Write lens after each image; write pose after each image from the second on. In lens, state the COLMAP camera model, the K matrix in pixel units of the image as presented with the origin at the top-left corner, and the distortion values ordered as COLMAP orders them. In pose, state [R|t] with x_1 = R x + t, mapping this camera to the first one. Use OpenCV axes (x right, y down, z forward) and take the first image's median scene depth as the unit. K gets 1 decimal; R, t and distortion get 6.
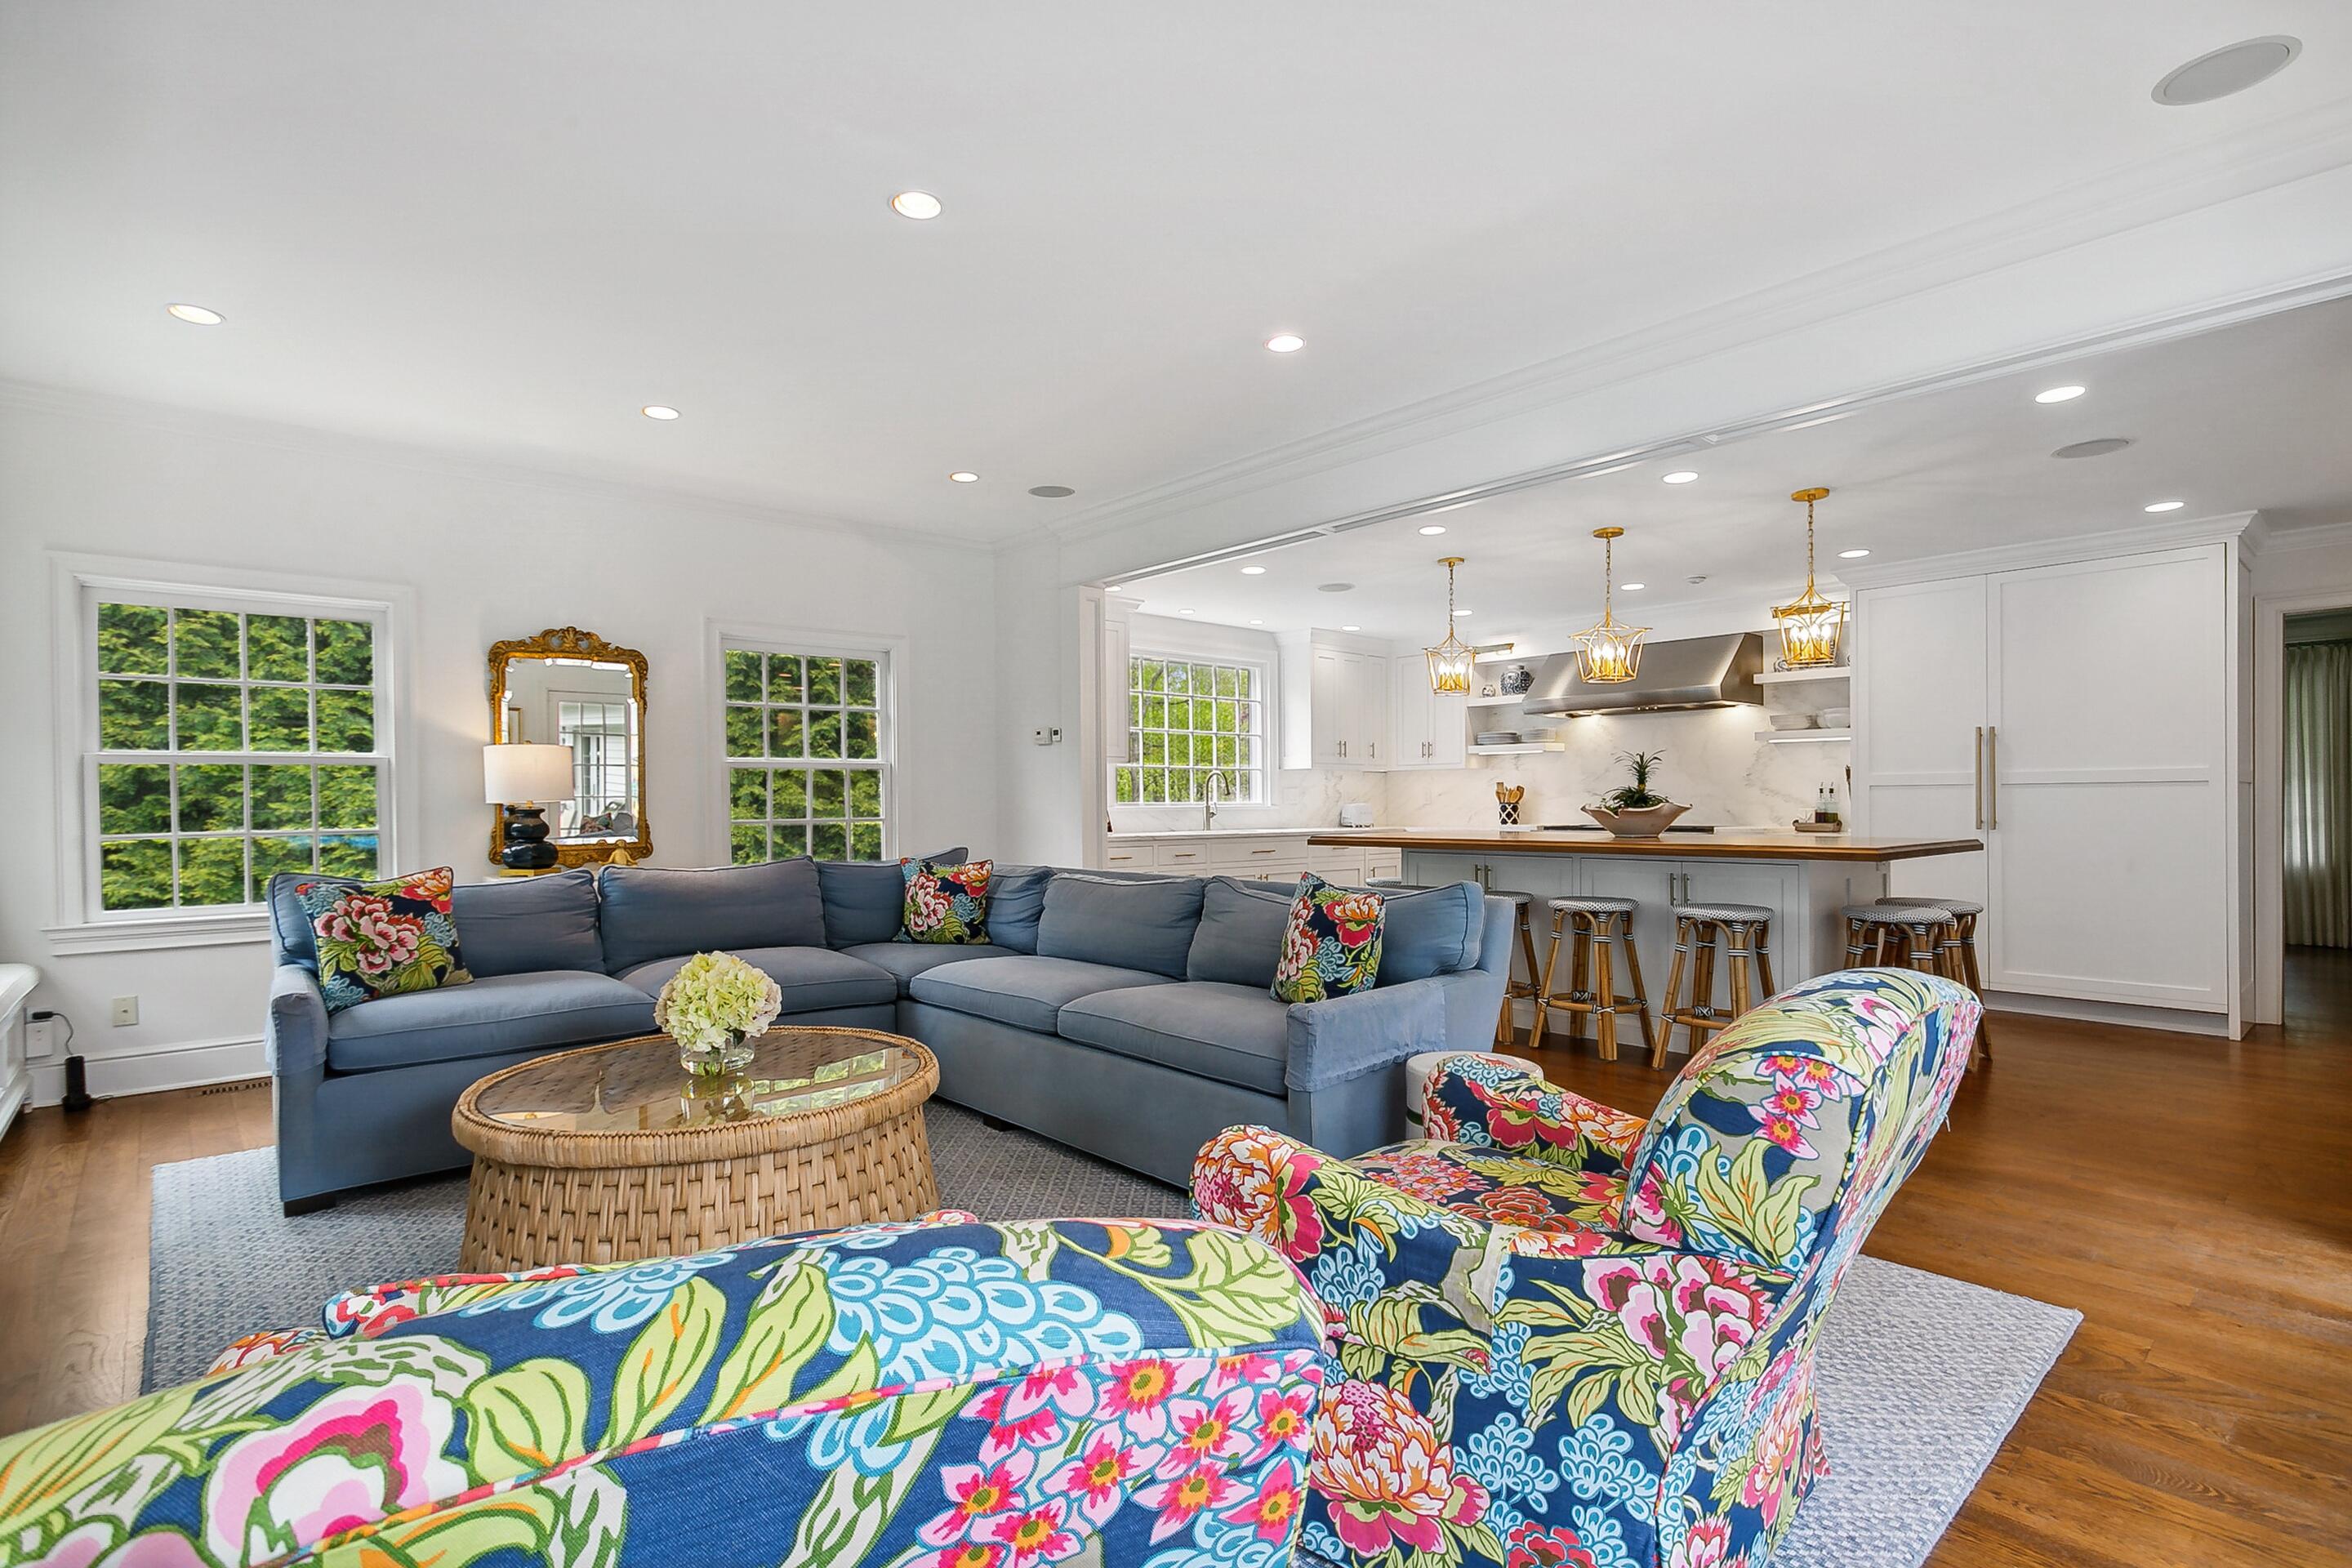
lens RADIAL K [[1112.3, 0, 1181.8], [0, 1112.3, 800.9], [0, 0, 1]] dist [0.005909, 0.001505]
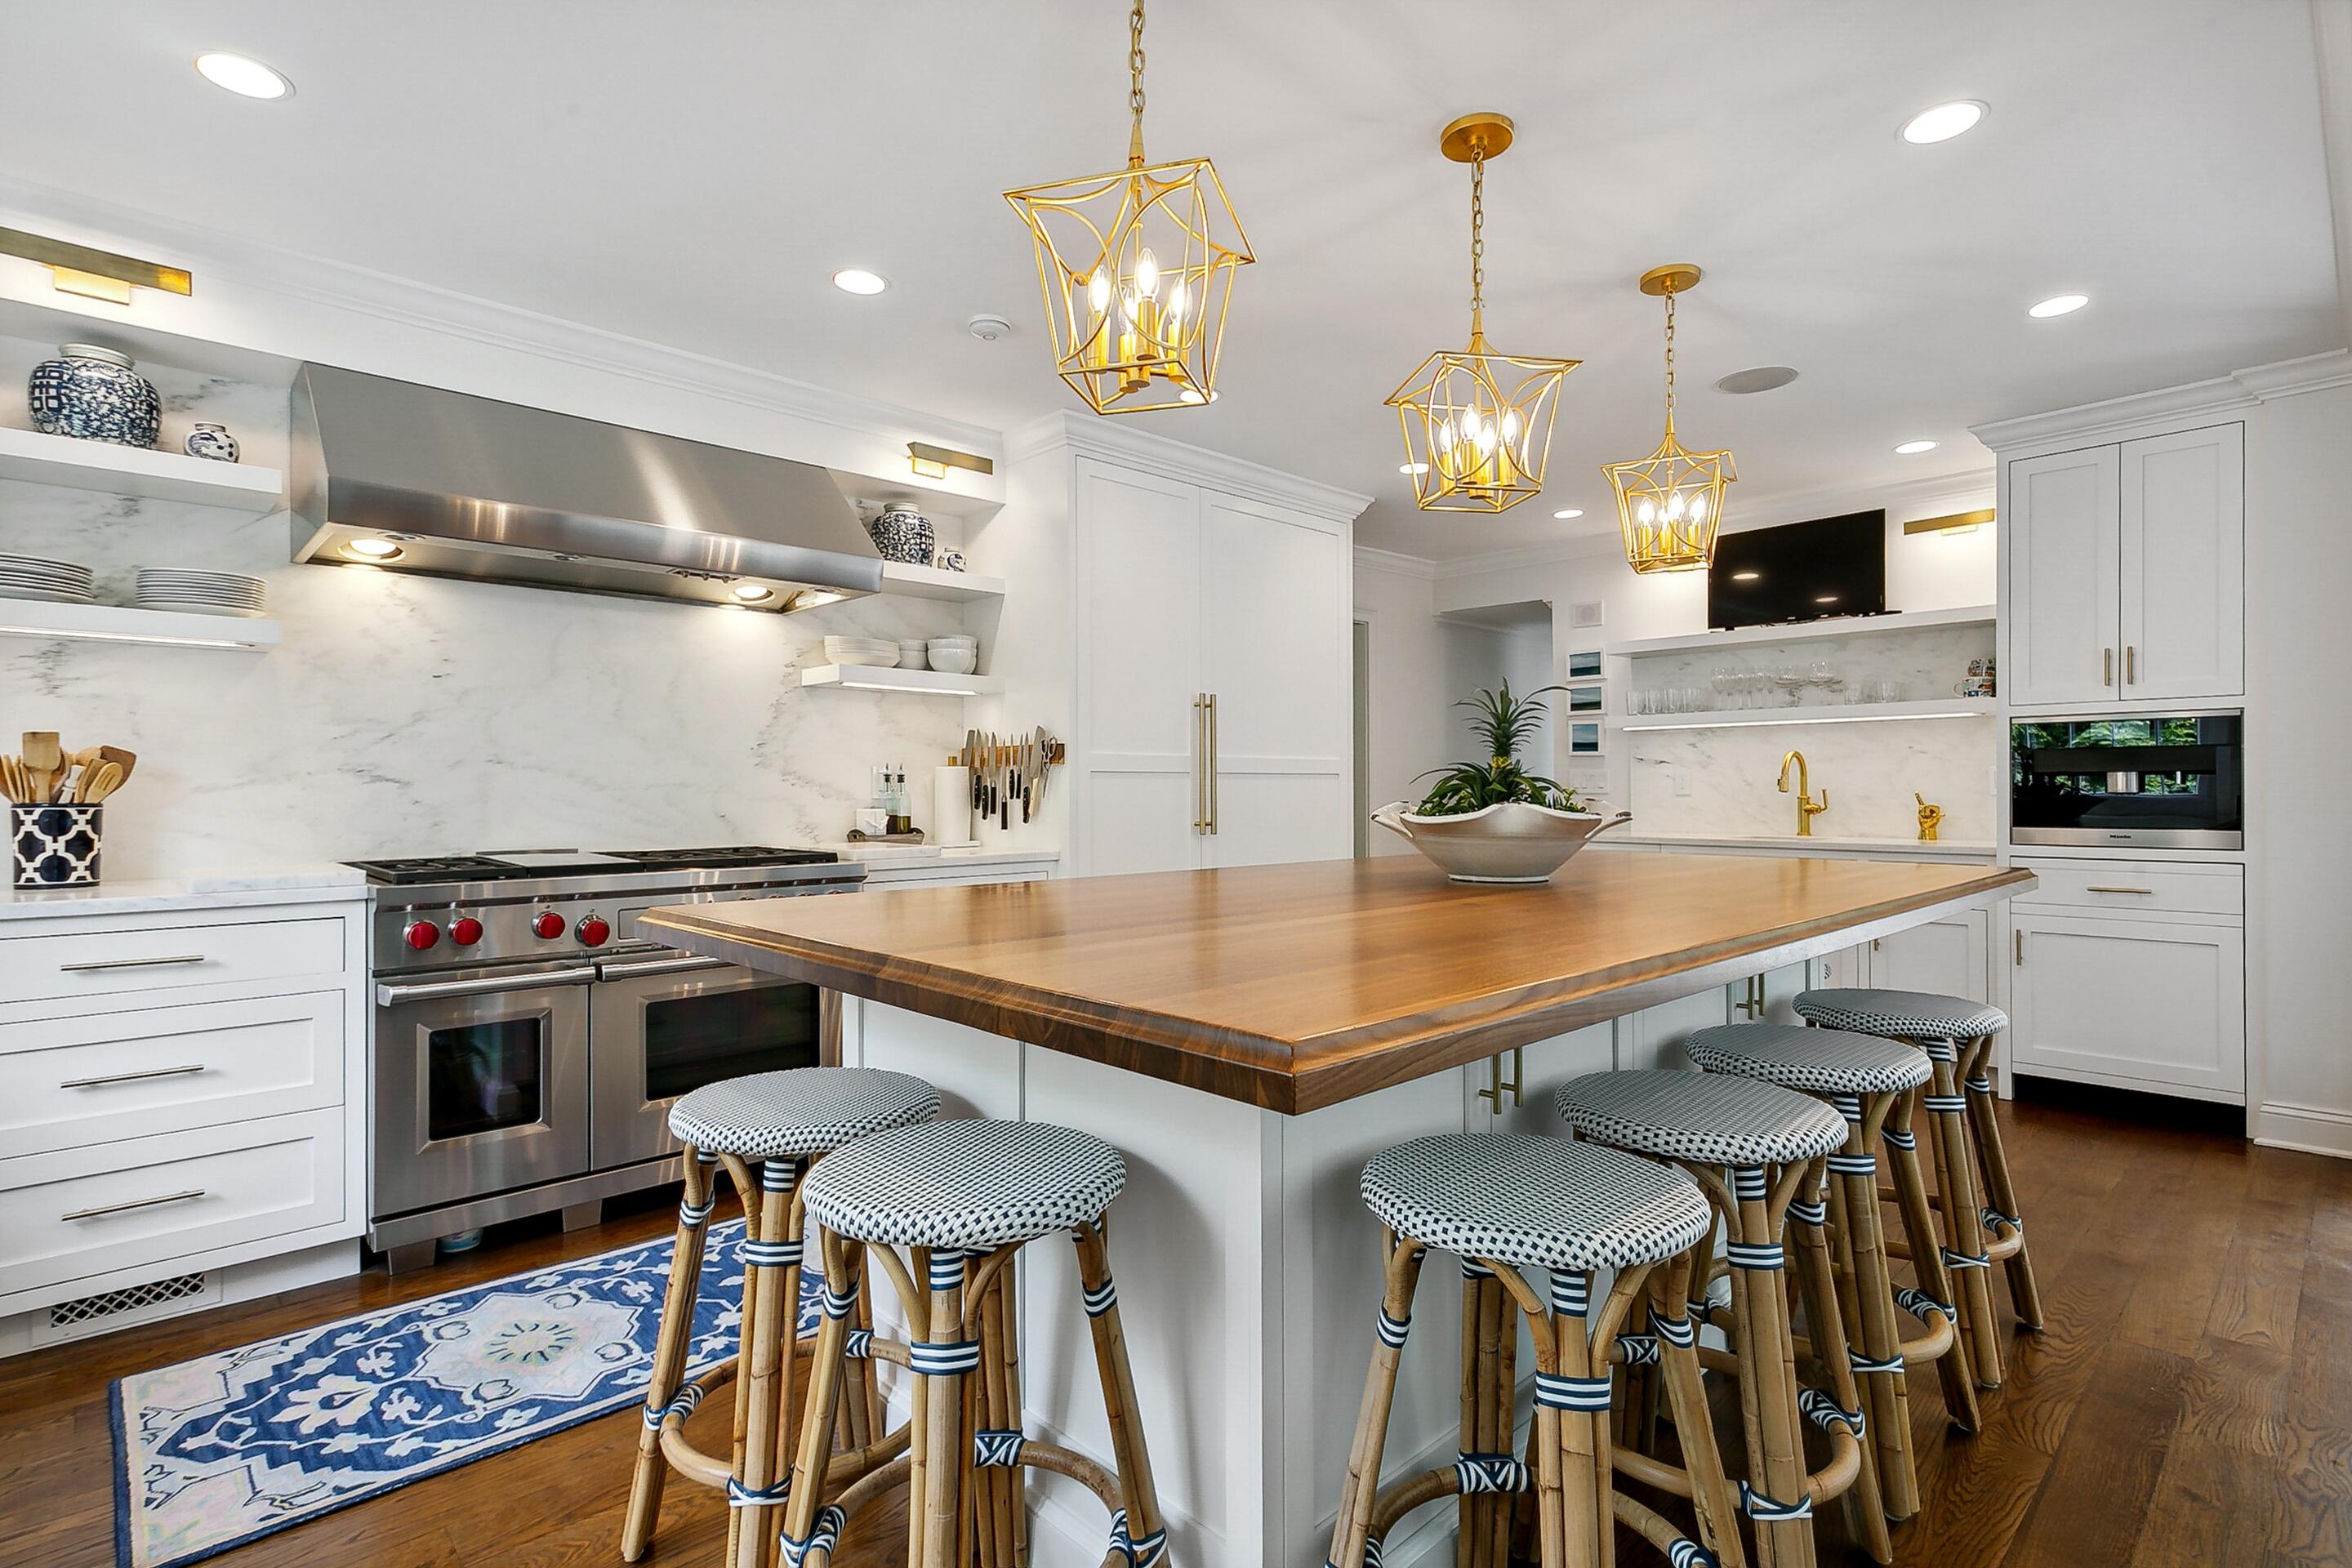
lens RADIAL K [[1112.3, 0, 1171.1], [0, 1112.3, 782.9], [0, 0, 1]] dist [0.005909, 0.001505]
pose [[-0.001498, 0.009041, 0.999958, -0.006767], [-0.000726, 0.999959, -0.009042, -0.001354], [-0.999999, -0.000740, -0.001492, 0.838934]]
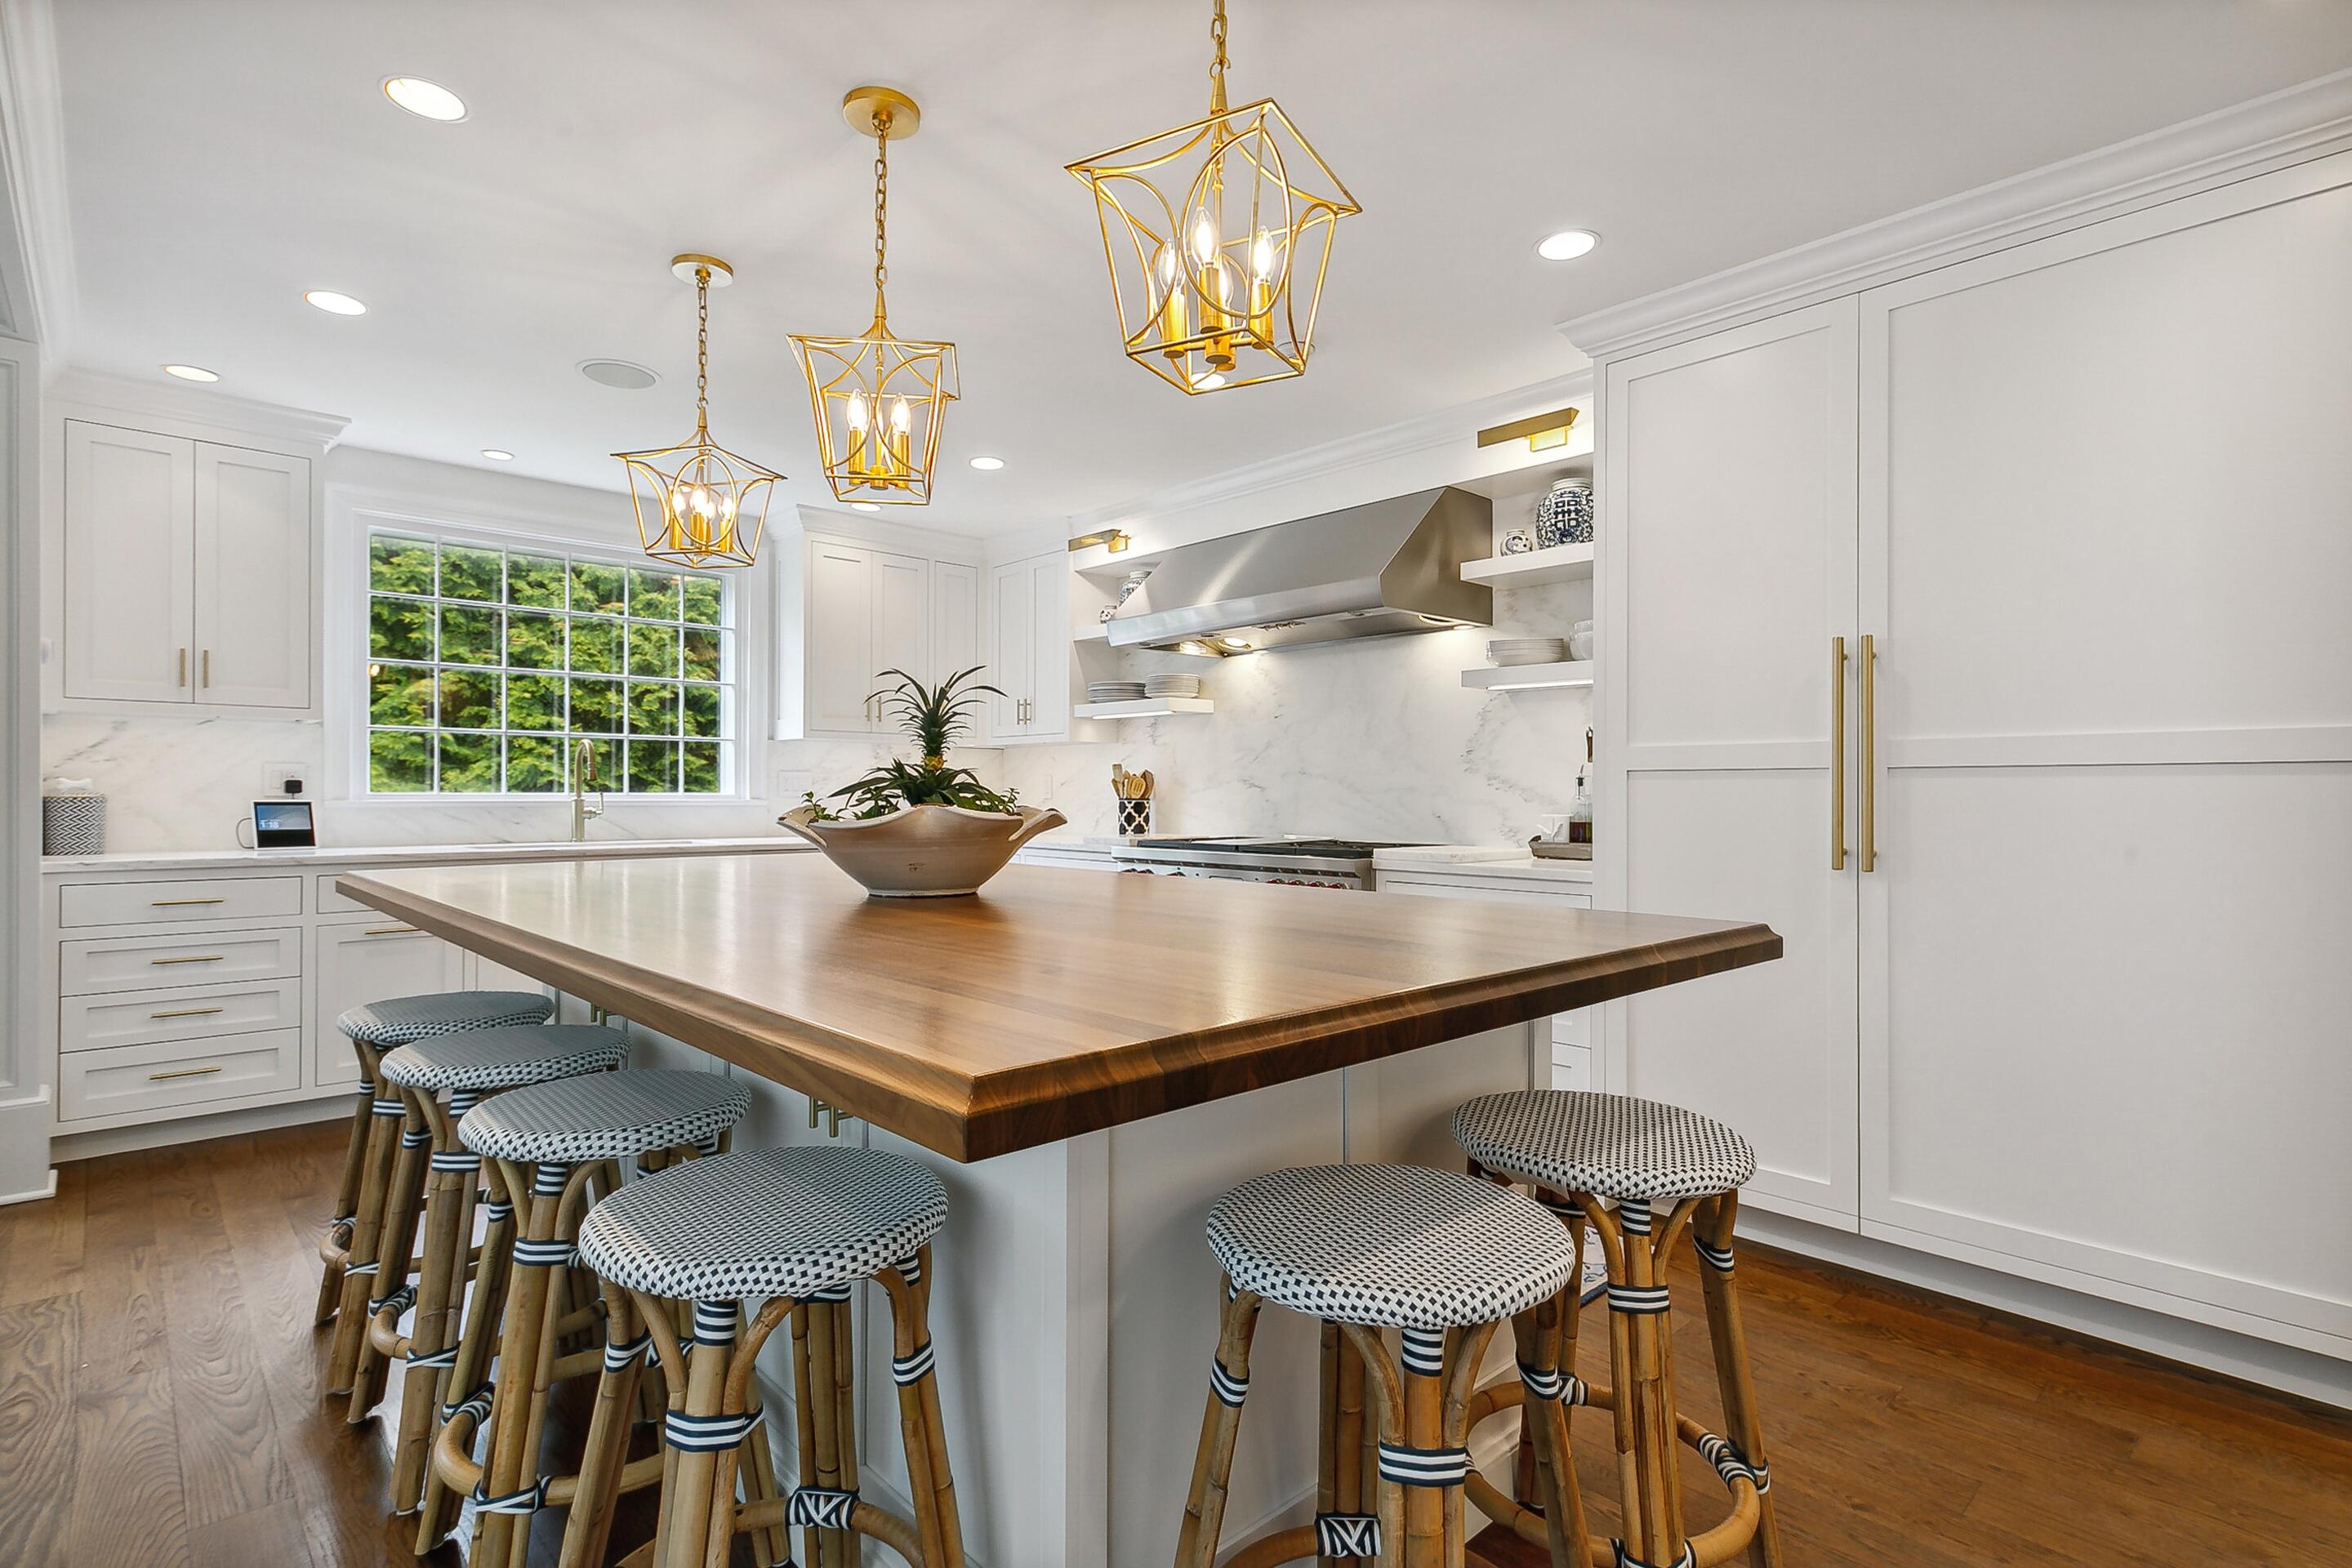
lens RADIAL K [[1118.3, 0, 1170.8], [0, 1118.3, 789.1], [0, 0, 1]] dist [0.002837, 0.005121]
pose [[0.999927, 0.008106, 0.008907, 0.368099], [-0.008094, 0.999966, -0.001302, -0.003065], [-0.008917, 0.001230, 0.999959, 0.461807]]
